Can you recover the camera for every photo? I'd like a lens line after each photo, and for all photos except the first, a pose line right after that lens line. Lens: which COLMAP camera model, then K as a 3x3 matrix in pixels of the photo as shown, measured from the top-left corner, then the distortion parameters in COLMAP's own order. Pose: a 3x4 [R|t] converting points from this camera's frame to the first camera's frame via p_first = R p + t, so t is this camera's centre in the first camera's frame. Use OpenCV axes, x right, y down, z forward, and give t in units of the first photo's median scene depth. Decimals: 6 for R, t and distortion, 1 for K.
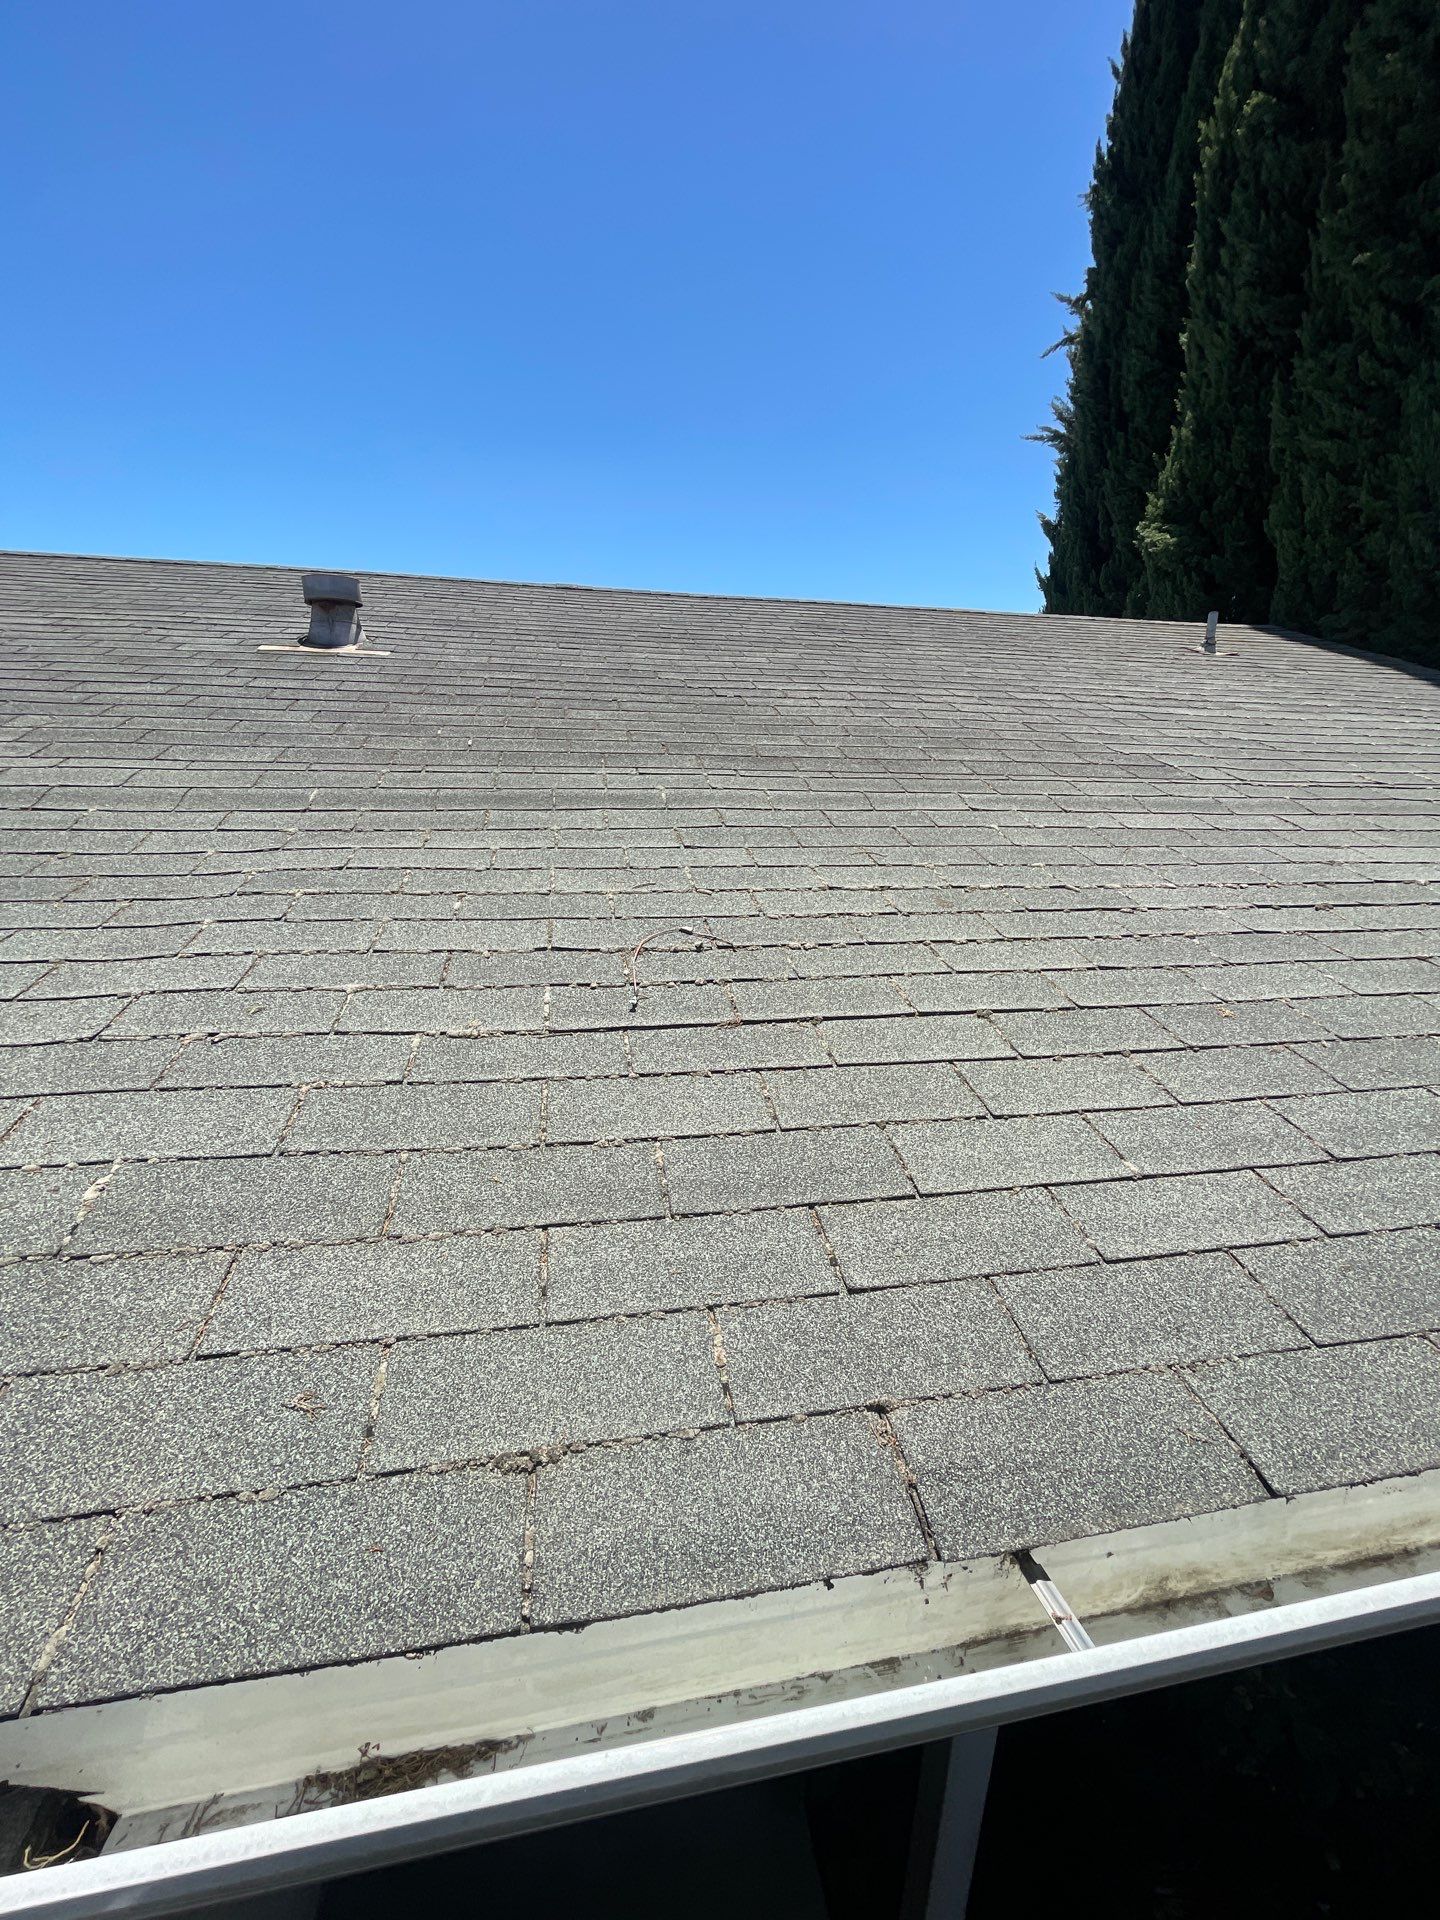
lens RADIAL K [[766.7, 0, 720.0], [0, 766.7, 960.0], [0, 0, 1]] dist [-0.001763, -0.001202]
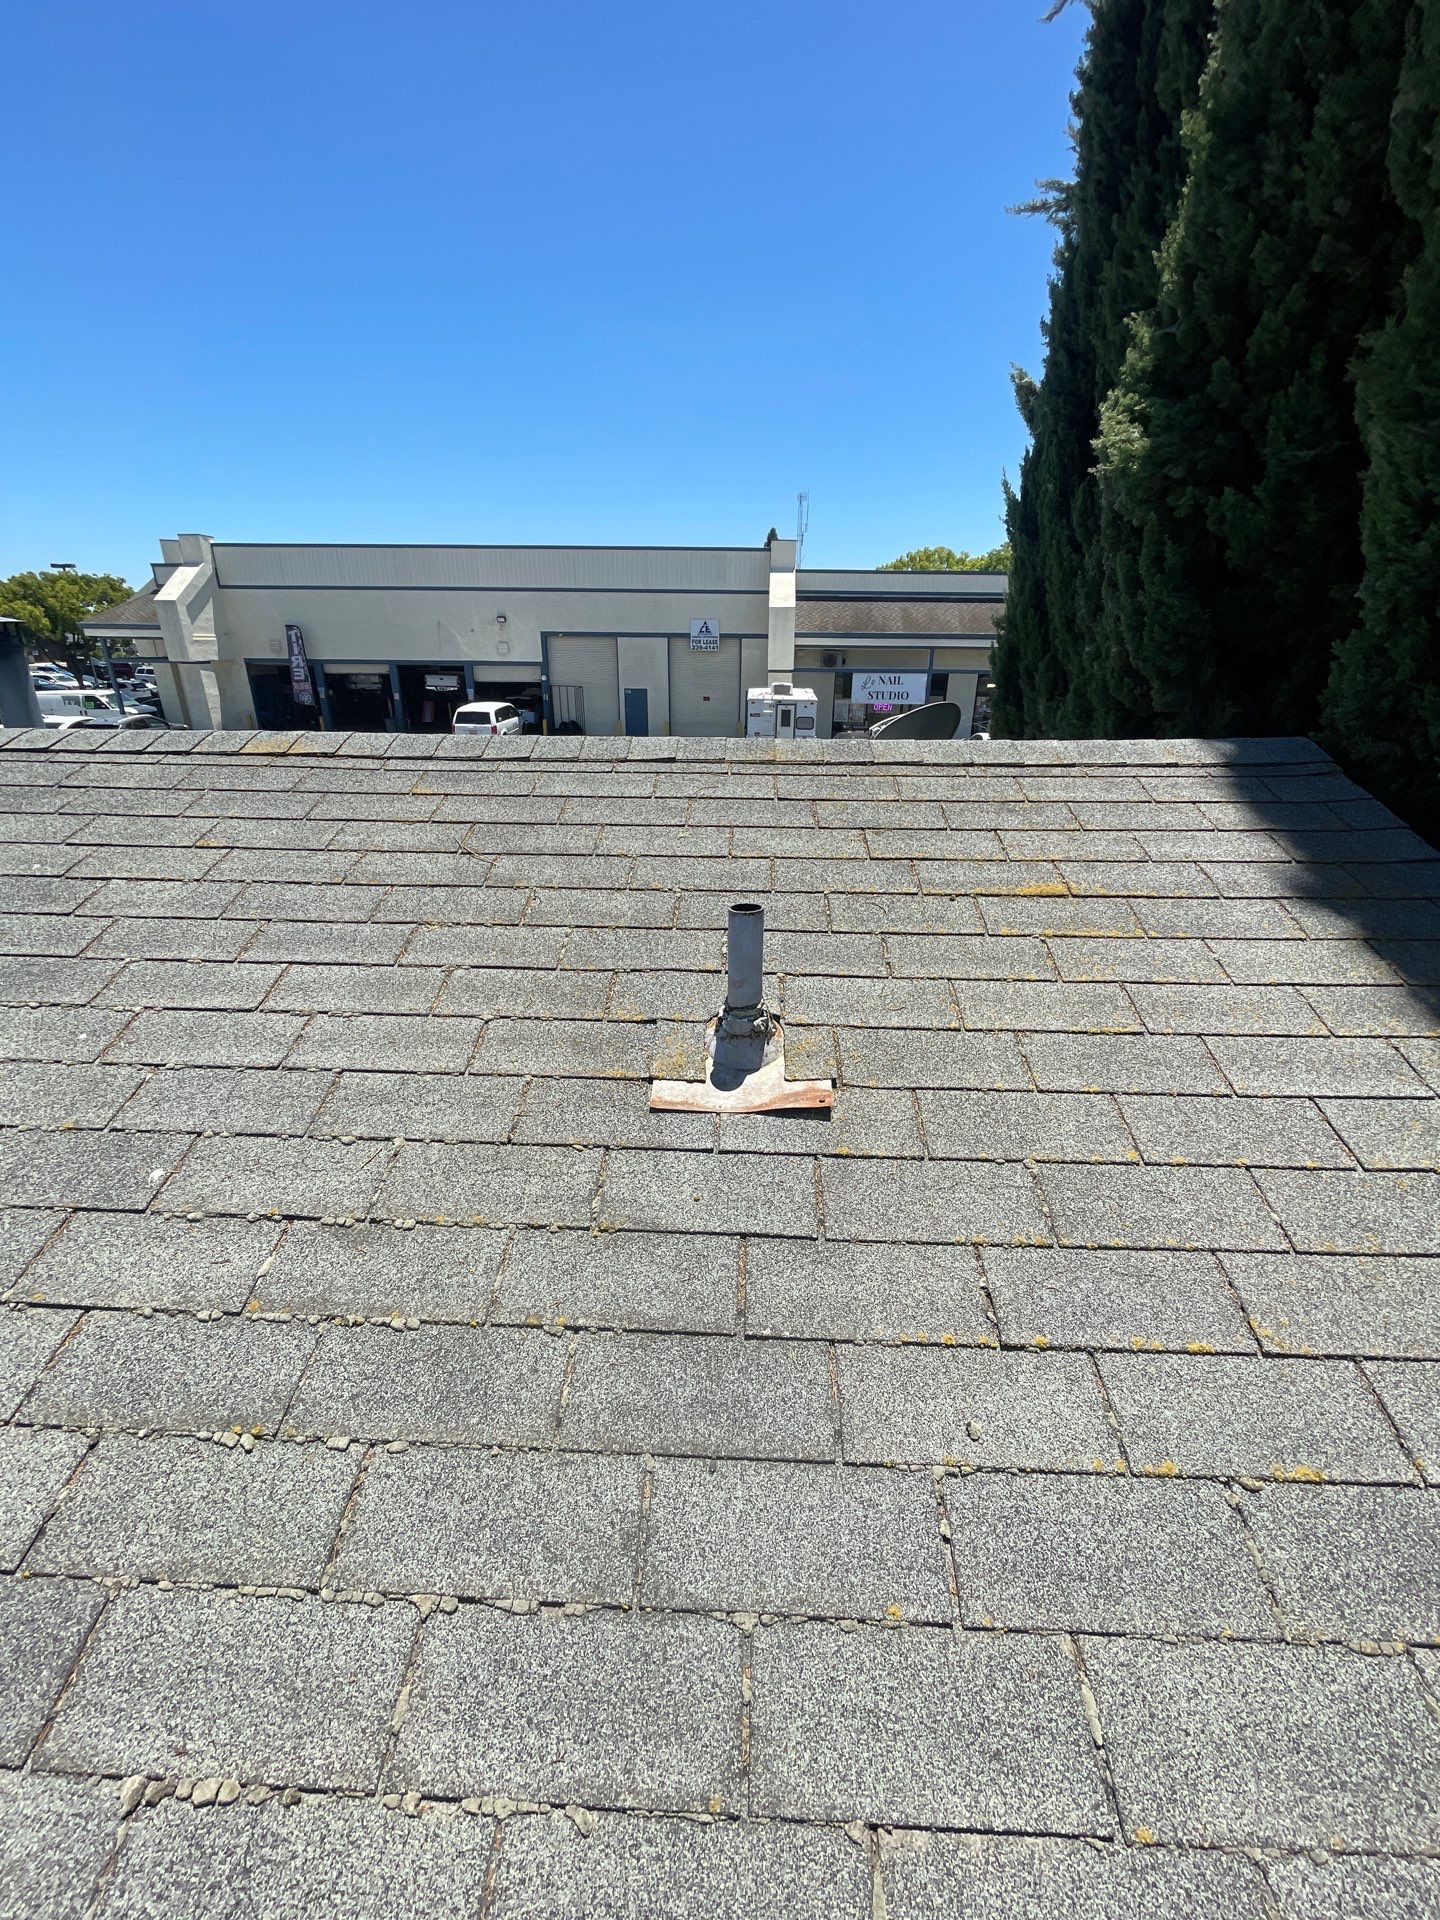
lens RADIAL K [[766.7, 0, 720.0], [0, 766.7, 960.0], [0, 0, 1]] dist [-0.001763, -0.001202]
pose [[0.976601, 0.070928, -0.203024, 0.425738], [-0.043710, 0.989807, 0.135541, -0.294278], [0.210569, -0.123495, 0.969747, 0.481375]]
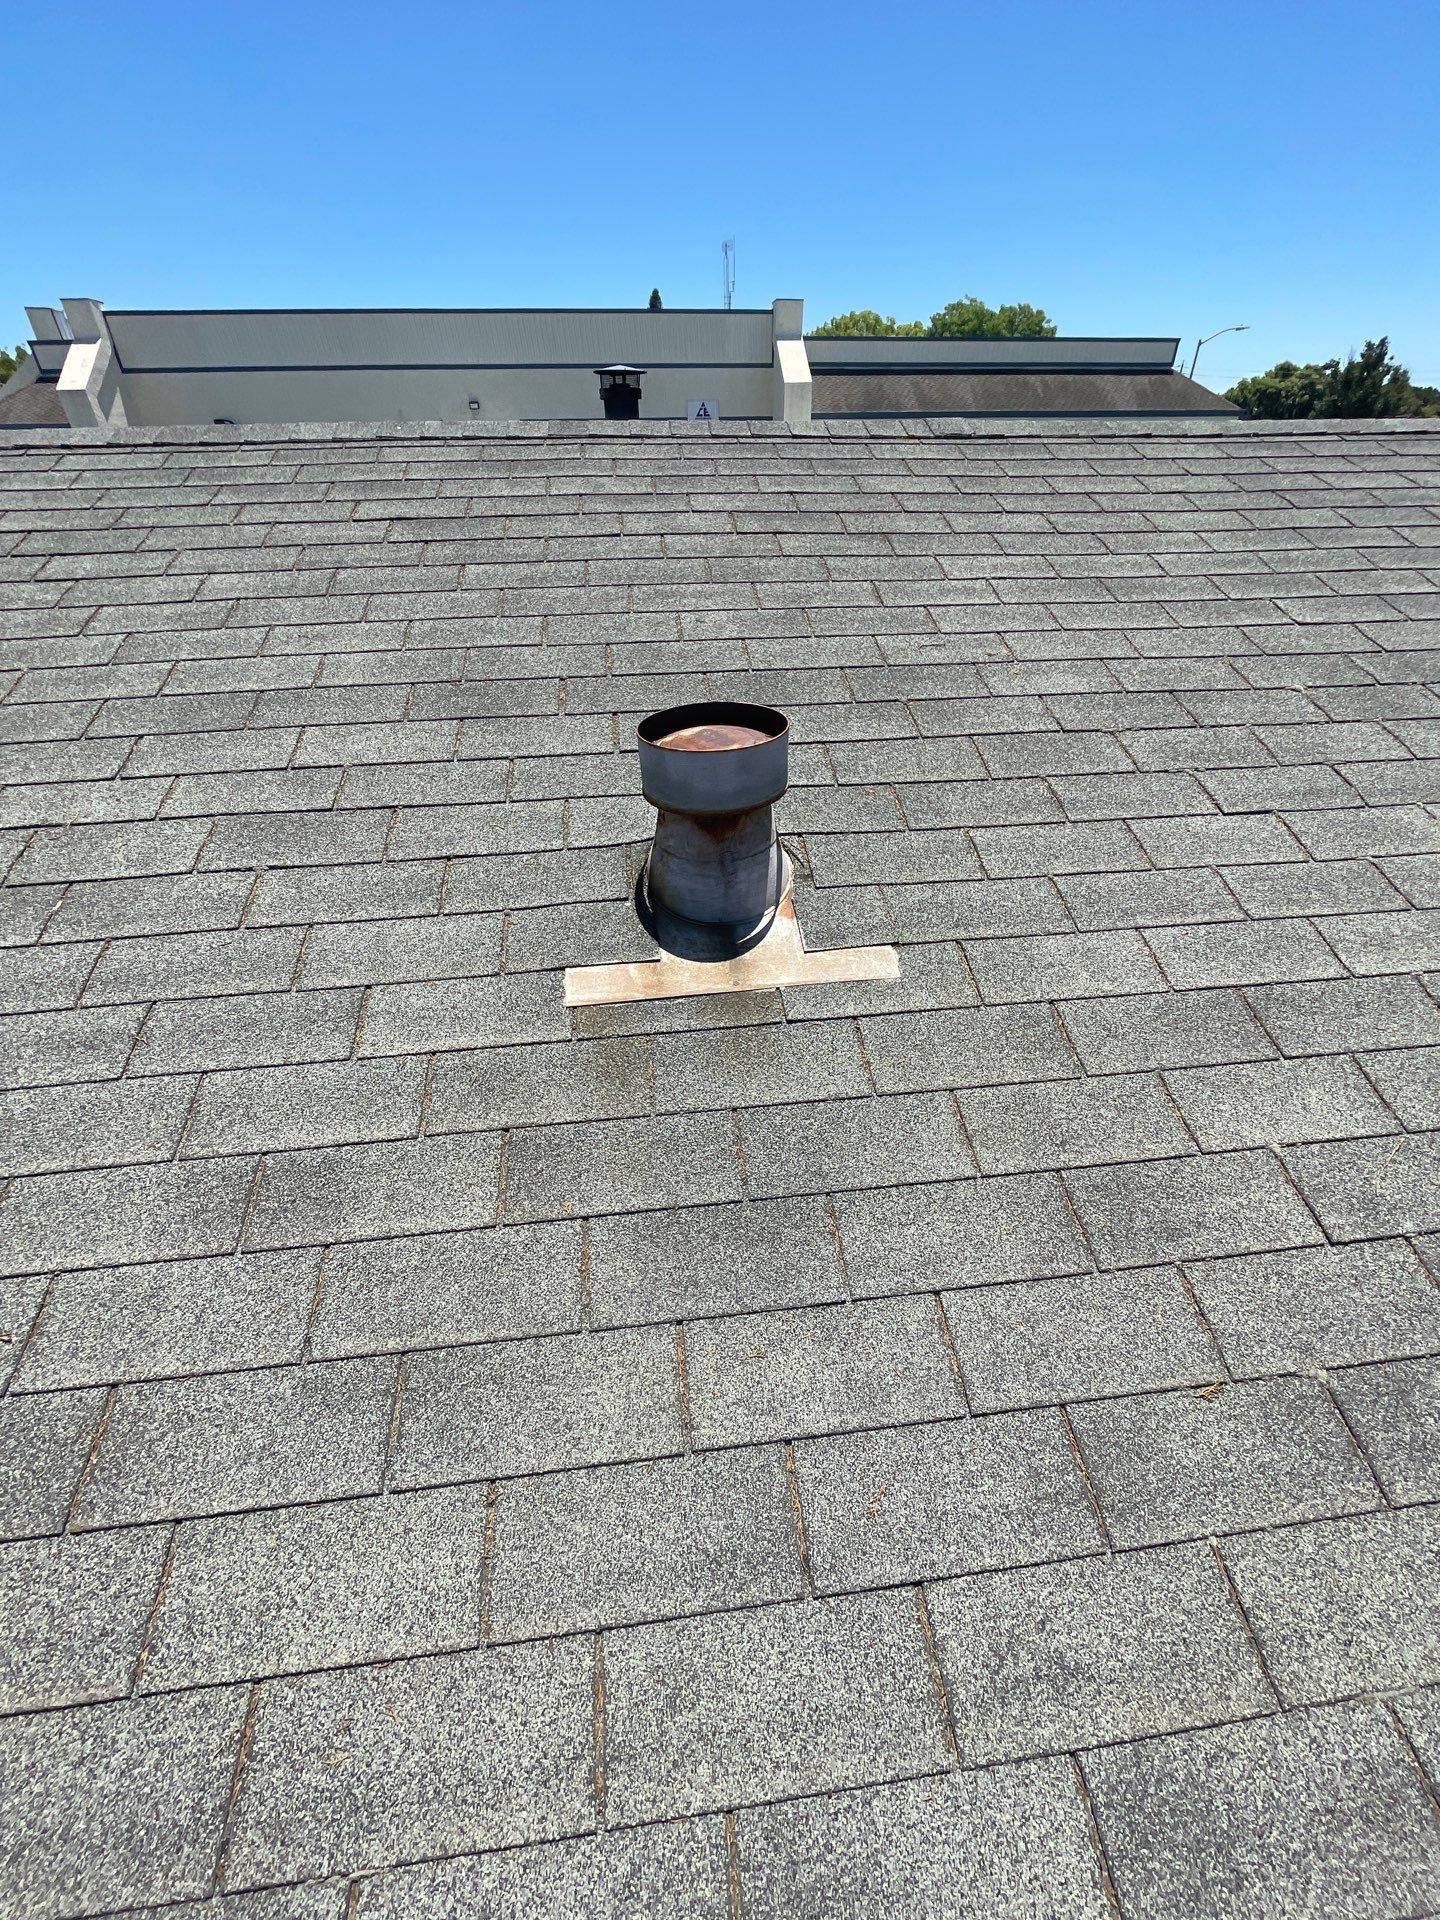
lens RADIAL K [[771.9, 0, 724.3], [0, 771.9, 963.9], [0, 0, 1]] dist [-0.004026, -0.000859]
pose [[0.998103, -0.001392, -0.061549, -0.204972], [0.021910, 0.942320, 0.333994, -0.218320], [0.057534, -0.334709, 0.940563, 0.268789]]
